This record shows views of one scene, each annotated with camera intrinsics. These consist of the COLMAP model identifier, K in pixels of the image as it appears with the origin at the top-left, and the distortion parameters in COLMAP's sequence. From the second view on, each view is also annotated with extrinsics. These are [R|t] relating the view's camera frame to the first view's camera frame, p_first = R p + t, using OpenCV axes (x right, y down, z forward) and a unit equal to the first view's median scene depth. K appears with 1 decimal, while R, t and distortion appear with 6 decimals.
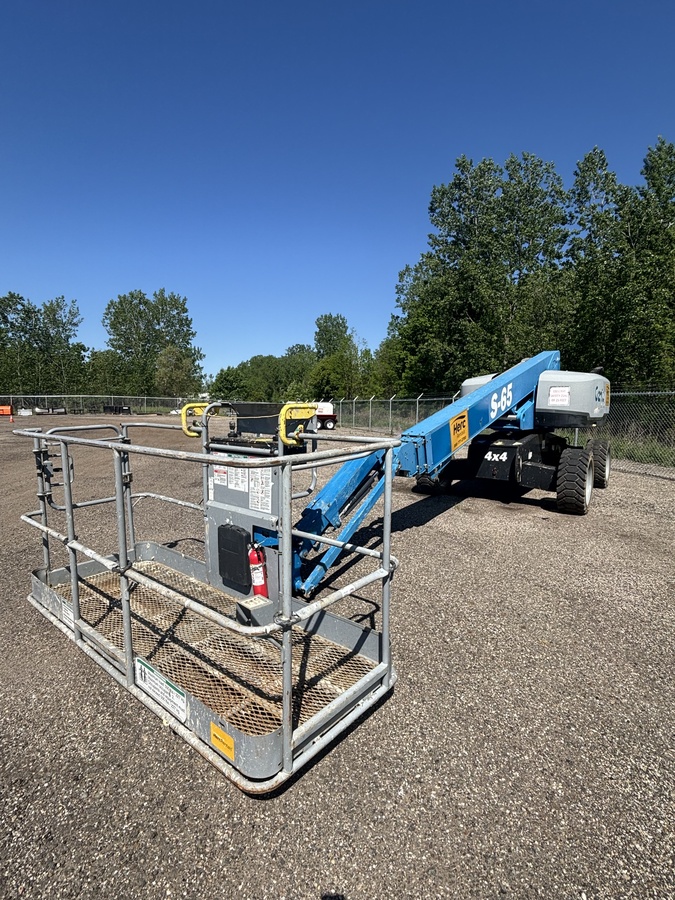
lens RADIAL K [[447.6, 0, 337.5], [0, 447.6, 450.0], [0, 0, 1]] dist [0.000646, 0.000854]
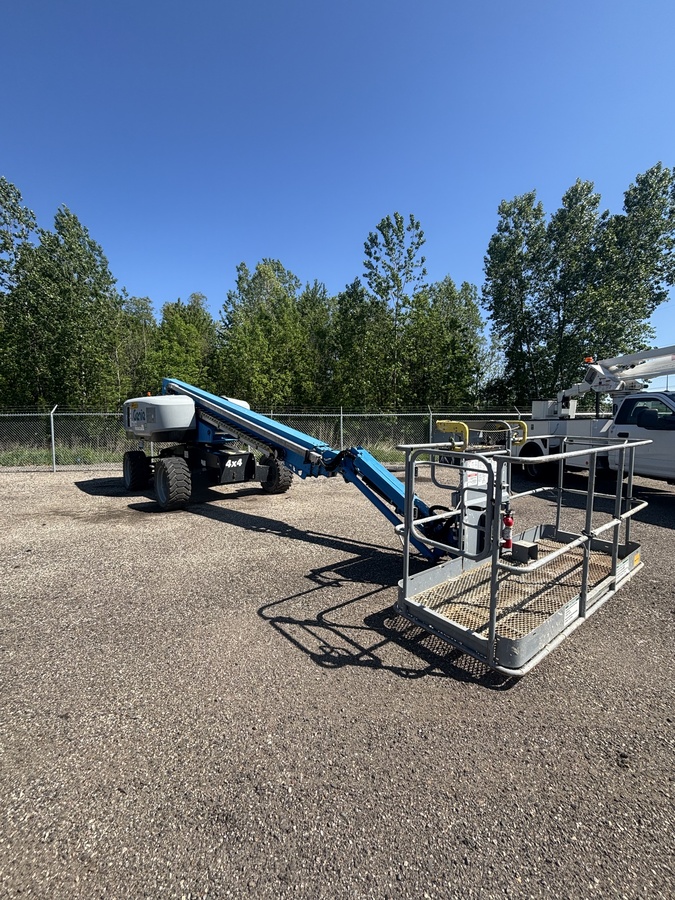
lens RADIAL K [[363.6, 0, 337.5], [0, 363.6, 450.0], [0, 0, 1]] dist [0.002303, 0.000354]
pose [[0.206133, -0.086632, 0.974682, -0.147213], [0.108938, 0.991913, 0.065124, -0.014485], [-0.972441, 0.092756, 0.213903, 0.125239]]
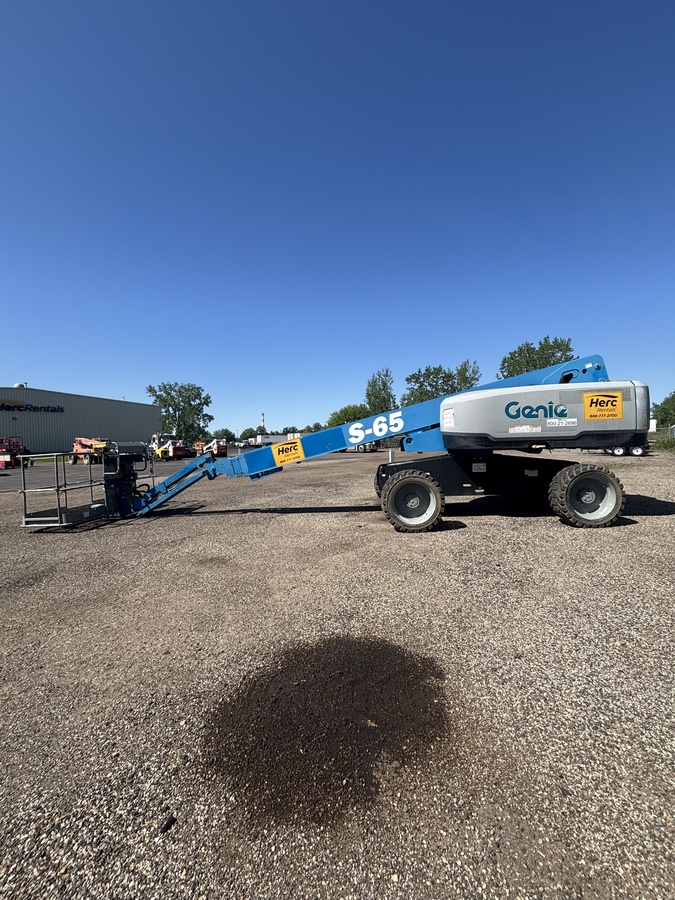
lens RADIAL K [[363.6, 0, 337.5], [0, 363.6, 450.0], [0, 0, 1]] dist [0.002303, 0.000354]
pose [[0.542015, -0.012764, -0.840272, 0.273455], [-0.040699, 0.998313, -0.041418, -0.001489], [0.839383, 0.056648, 0.540581, 0.092908]]
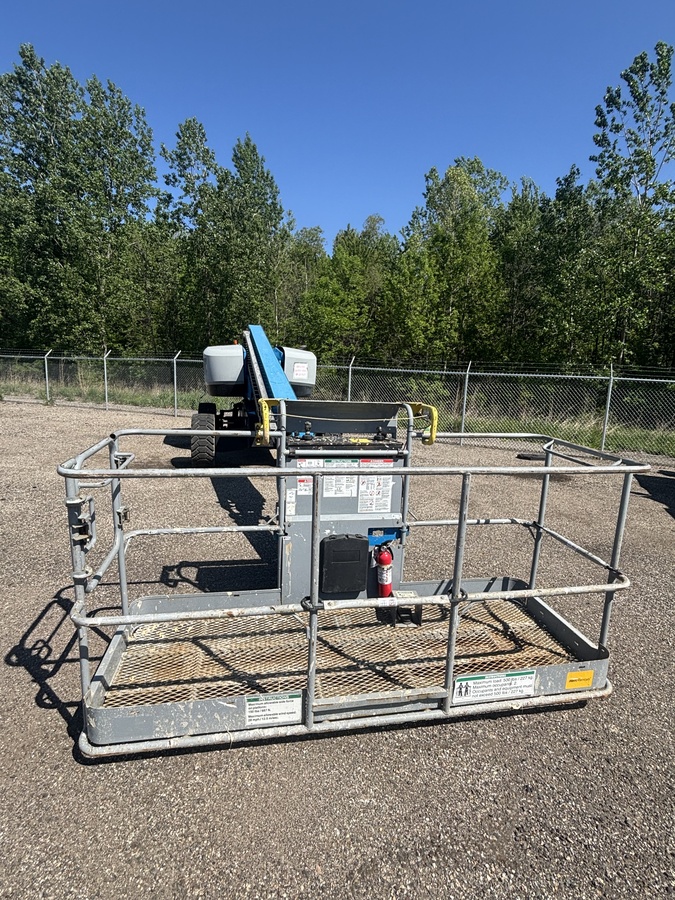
lens RADIAL K [[447.6, 0, 337.5], [0, 447.6, 450.0], [0, 0, 1]] dist [0.000646, 0.000854]
pose [[0.634997, -0.121243, 0.762941, -0.097155], [0.047280, 0.991855, 0.118270, -0.012312], [-0.771067, -0.039030, 0.635557, 0.044140]]
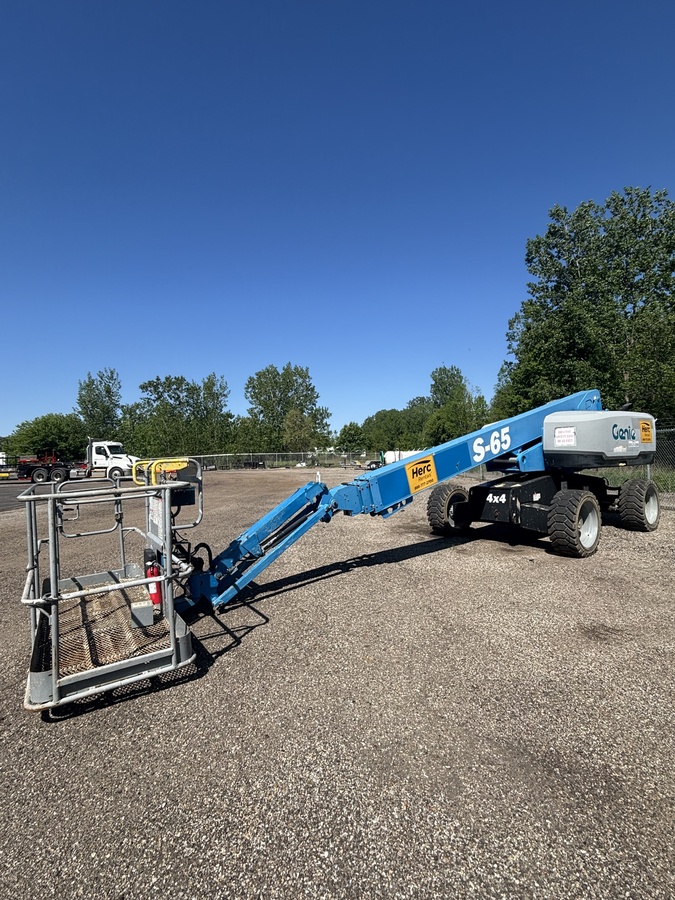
lens RADIAL K [[423.9, 0, 337.5], [0, 423.9, 450.0], [0, 0, 1]] dist [-0.011220, -0.000080]
pose [[0.956758, -0.046972, -0.287066, 0.073401], [0.014793, 0.993456, -0.113252, 0.002197], [0.290508, 0.104108, 0.951192, -0.010506]]
